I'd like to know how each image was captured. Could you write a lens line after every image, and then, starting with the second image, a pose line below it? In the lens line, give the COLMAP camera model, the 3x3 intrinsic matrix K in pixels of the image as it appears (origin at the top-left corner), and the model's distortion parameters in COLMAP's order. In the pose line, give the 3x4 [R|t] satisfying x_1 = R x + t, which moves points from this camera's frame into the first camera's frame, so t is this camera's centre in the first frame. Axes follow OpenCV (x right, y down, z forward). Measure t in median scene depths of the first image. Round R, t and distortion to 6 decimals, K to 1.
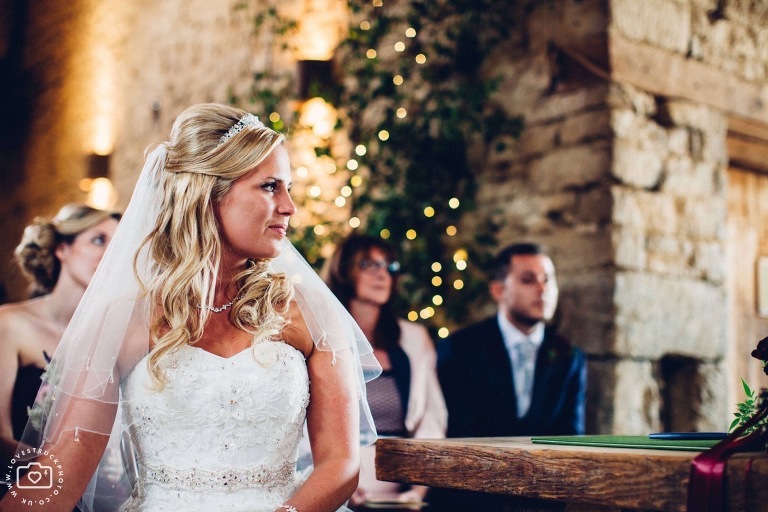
lens RADIAL K [[1122.4, 0, 384.0], [0, 1122.4, 256.0], [0, 0, 1]] dist [-0.056035, 0.039662]
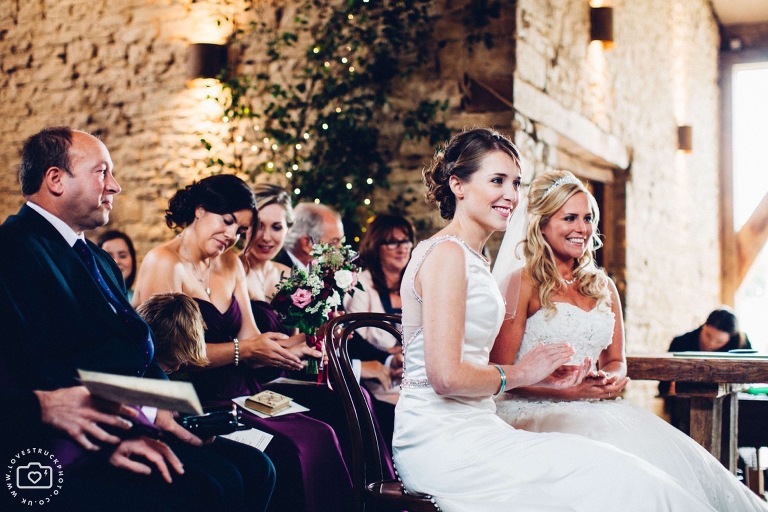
lens RADIAL K [[1122.4, 0, 384.0], [0, 1122.4, 256.0], [0, 0, 1]] dist [-0.056035, 0.039662]
pose [[0.900473, 0.023869, 0.434257, -0.546844], [-0.055187, 0.996693, 0.059652, -0.042707], [-0.431397, -0.077680, 0.898812, -0.231990]]
